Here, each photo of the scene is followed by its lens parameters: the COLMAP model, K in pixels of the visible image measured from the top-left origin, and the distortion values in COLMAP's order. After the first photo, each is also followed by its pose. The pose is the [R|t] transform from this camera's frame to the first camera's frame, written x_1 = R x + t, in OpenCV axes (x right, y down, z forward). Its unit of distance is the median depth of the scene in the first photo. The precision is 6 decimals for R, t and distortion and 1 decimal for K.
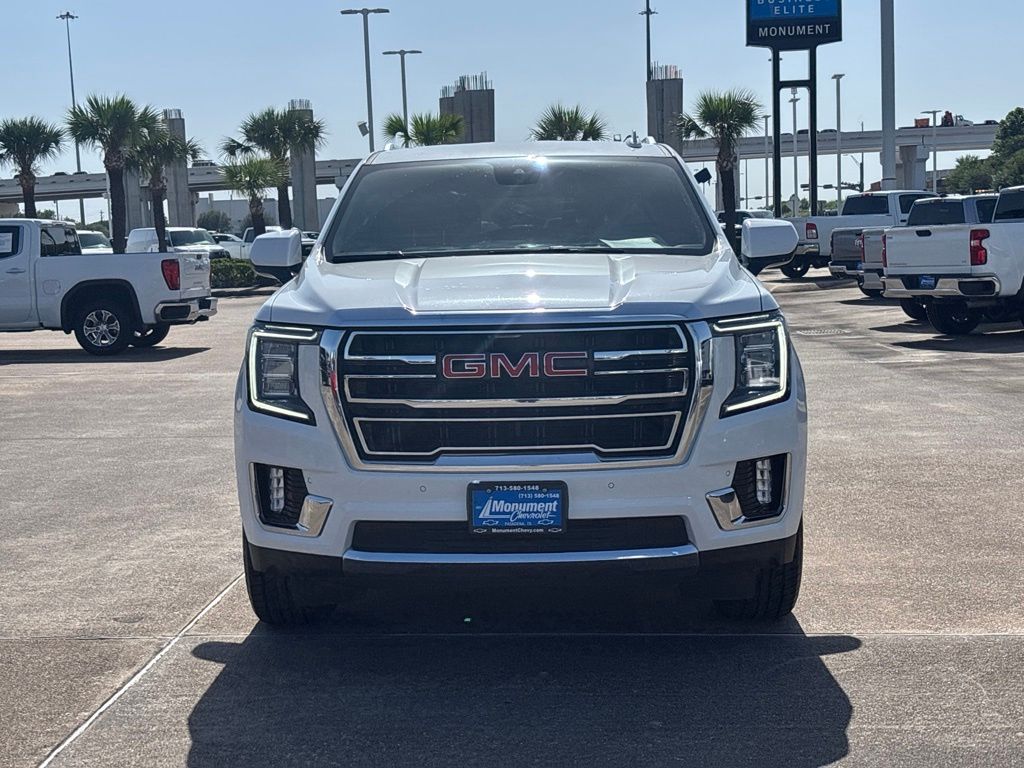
lens RADIAL K [[1484.0, 0, 496.4], [0, 1484.0, 385.0], [0, 0, 1]] dist [0.310638, -1.140791]
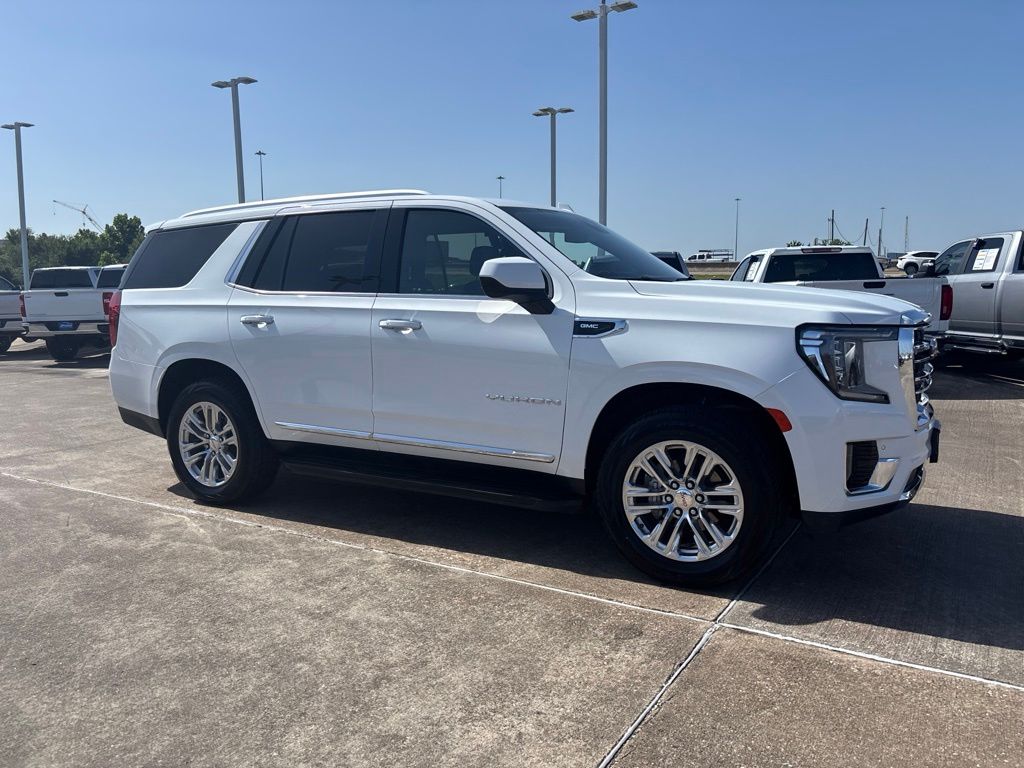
lens RADIAL K [[764.6, 0, 509.9], [0, 764.6, 381.7], [0, 0, 1]] dist [0.067074, -0.072576]
pose [[0.472167, -0.085118, 0.877390, -0.858061], [0.085762, 0.995041, 0.050379, -0.053187], [-0.877327, 0.051460, 0.477126, 0.968647]]
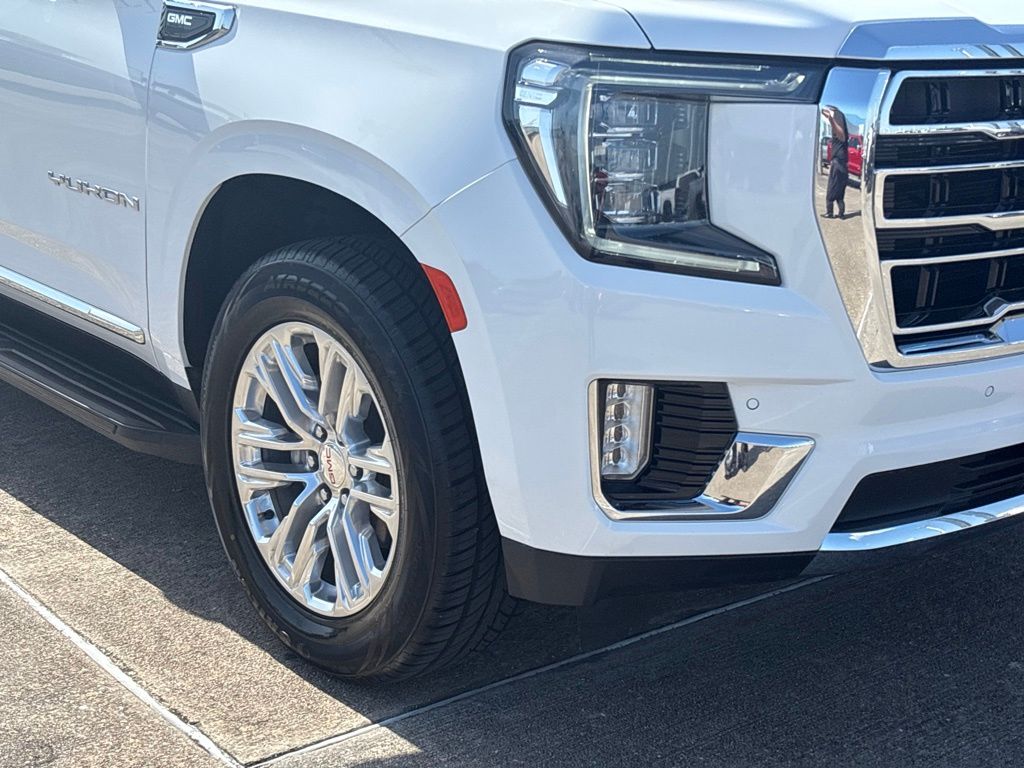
lens RADIAL K [[1484.0, 0, 496.4], [0, 1484.0, 385.0], [0, 0, 1]] dist [0.310638, -1.140791]
pose [[0.748233, -0.146169, 0.647134, -0.489541], [0.028644, 0.981635, 0.188604, -0.031938], [-0.662818, -0.122583, 0.738678, 0.716729]]
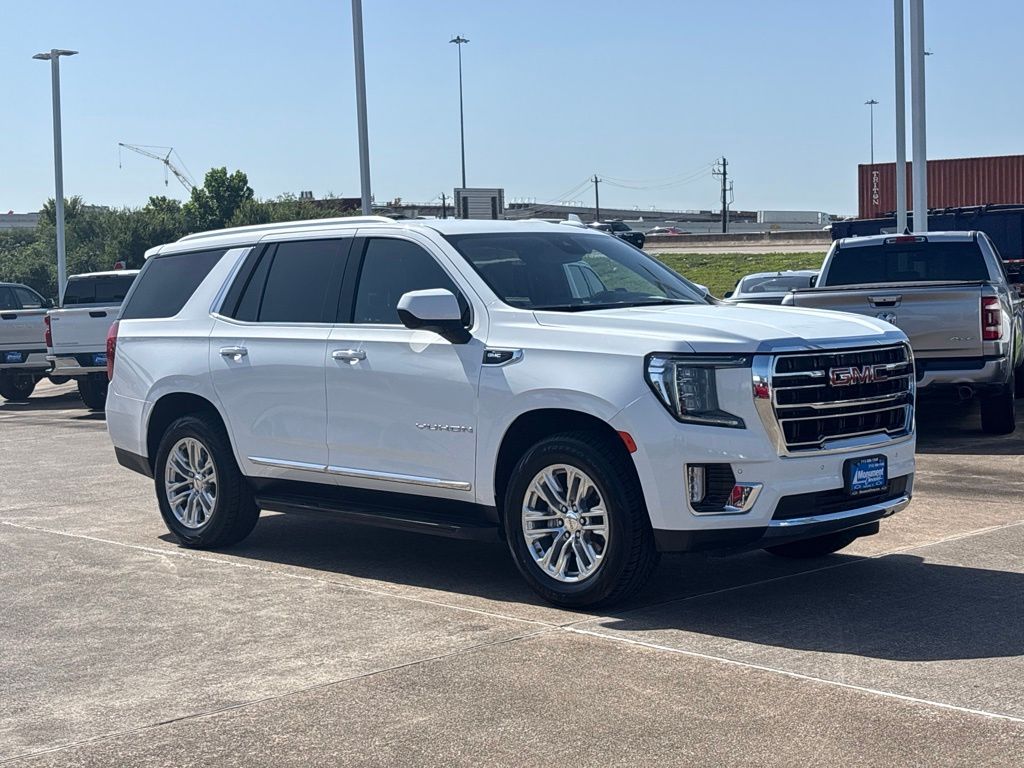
lens RADIAL K [[1484.0, 0, 496.4], [0, 1484.0, 385.0], [0, 0, 1]] dist [0.310638, -1.140791]
pose [[0.698173, -0.041285, 0.714738, -1.222530], [0.084845, 0.996072, -0.025343, 0.003203], [-0.710884, 0.078336, 0.698933, 0.229242]]
